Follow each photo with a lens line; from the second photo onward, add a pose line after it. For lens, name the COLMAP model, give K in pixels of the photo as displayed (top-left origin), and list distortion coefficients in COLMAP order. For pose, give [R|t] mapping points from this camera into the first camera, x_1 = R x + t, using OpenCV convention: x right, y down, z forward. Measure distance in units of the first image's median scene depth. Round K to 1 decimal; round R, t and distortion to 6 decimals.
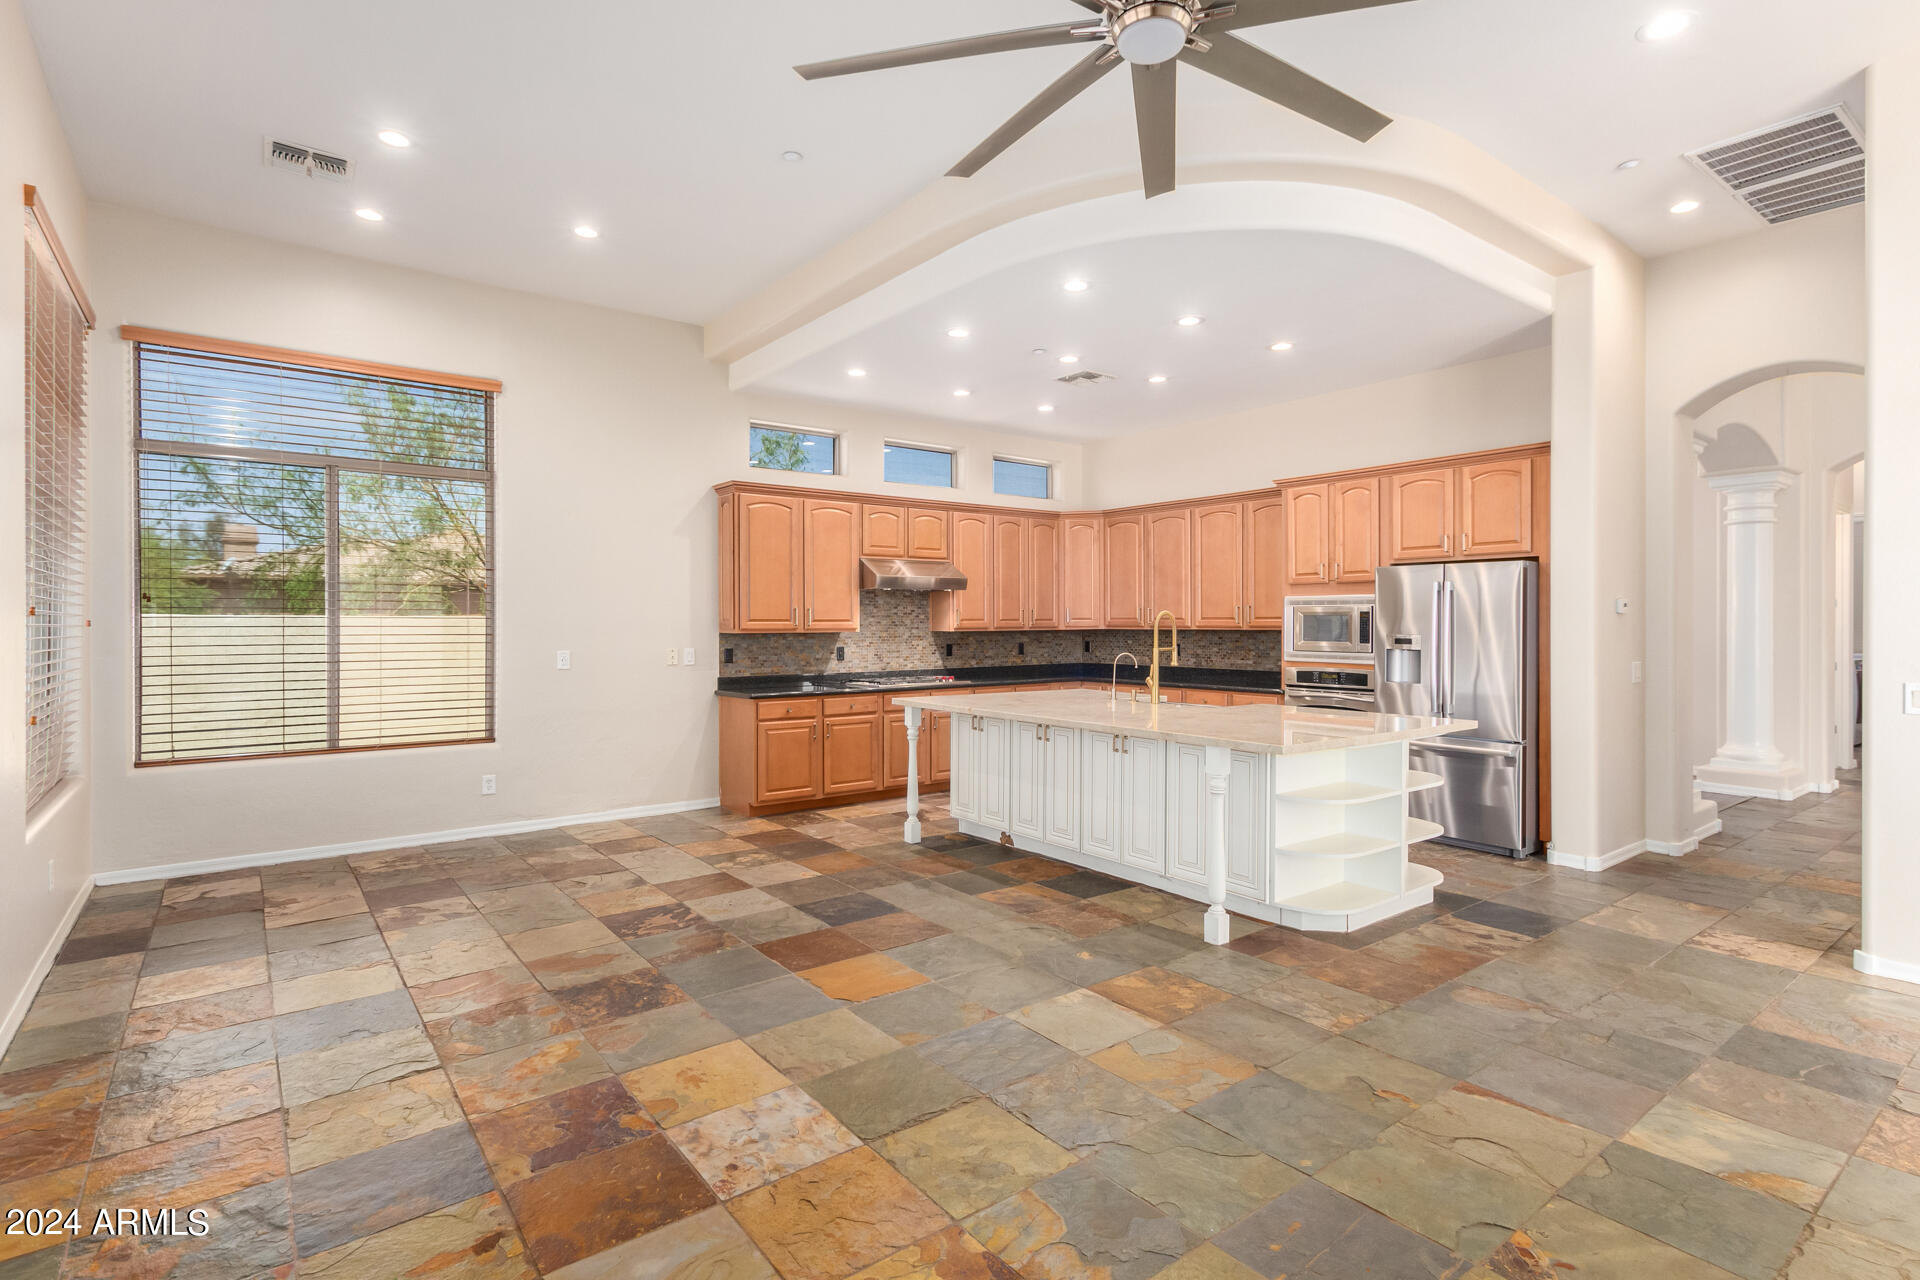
lens RADIAL K [[958.8, 0, 995.1], [0, 958.8, 625.5], [0, 0, 1]] dist [0.016586, 0.000326]
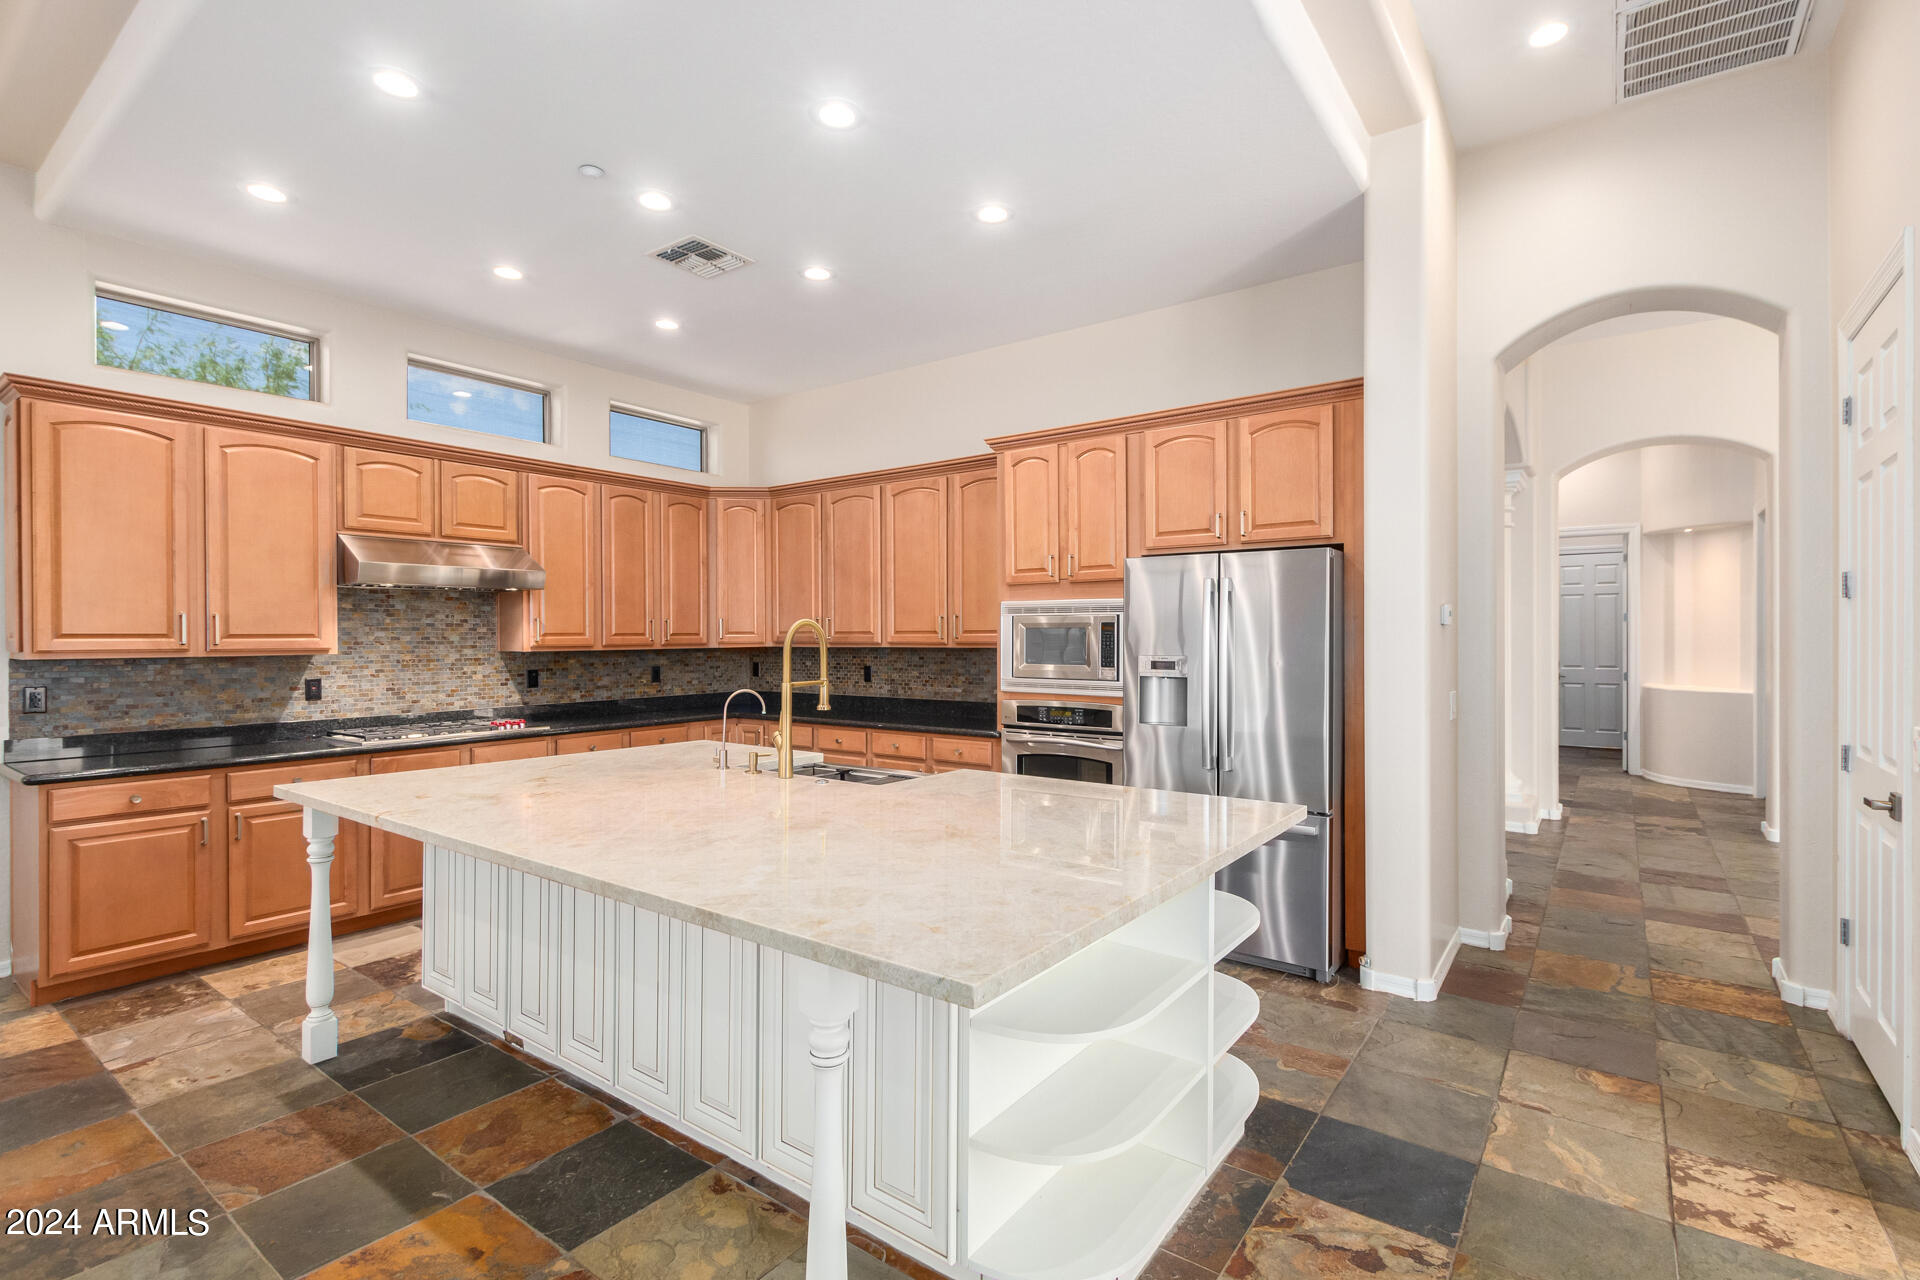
lens RADIAL K [[889.1, 0, 997.9], [0, 889.1, 634.1], [0, 0, 1]] dist [0.006480, -0.000713]
pose [[0.961097, -0.001108, 0.276210, 0.117870], [0.002549, 0.999985, -0.004857, -0.002796], [-0.276201, 0.005372, 0.961085, 0.368076]]
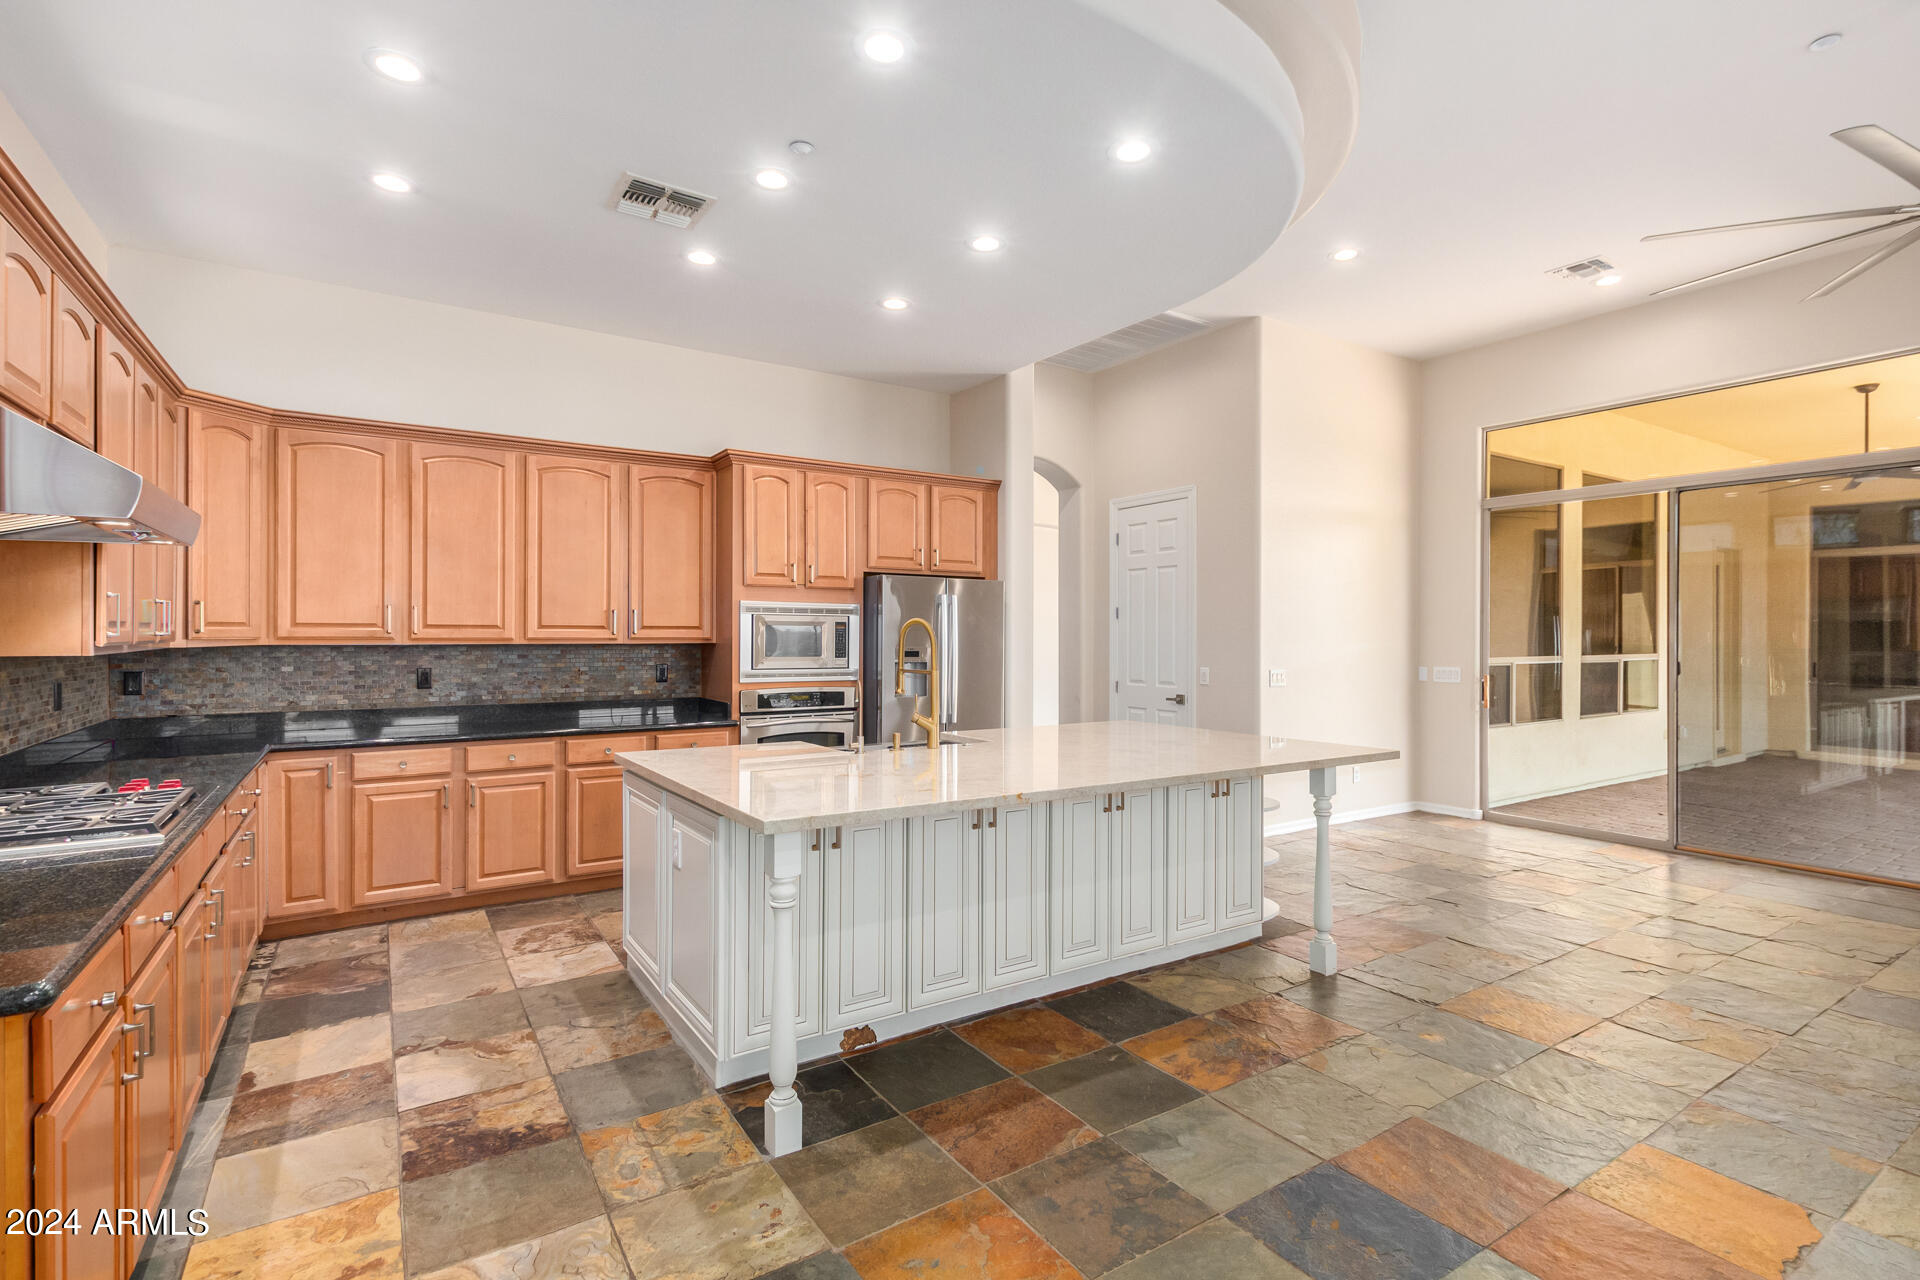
lens RADIAL K [[889.1, 0, 959.9], [0, 889.1, 635.0], [0, 0, 1]] dist [0.006480, -0.000713]
pose [[0.093427, 0.000455, 0.995626, -0.409272], [-0.000751, 1.000000, -0.000386, -0.002342], [-0.995626, -0.000712, 0.093427, 0.765060]]
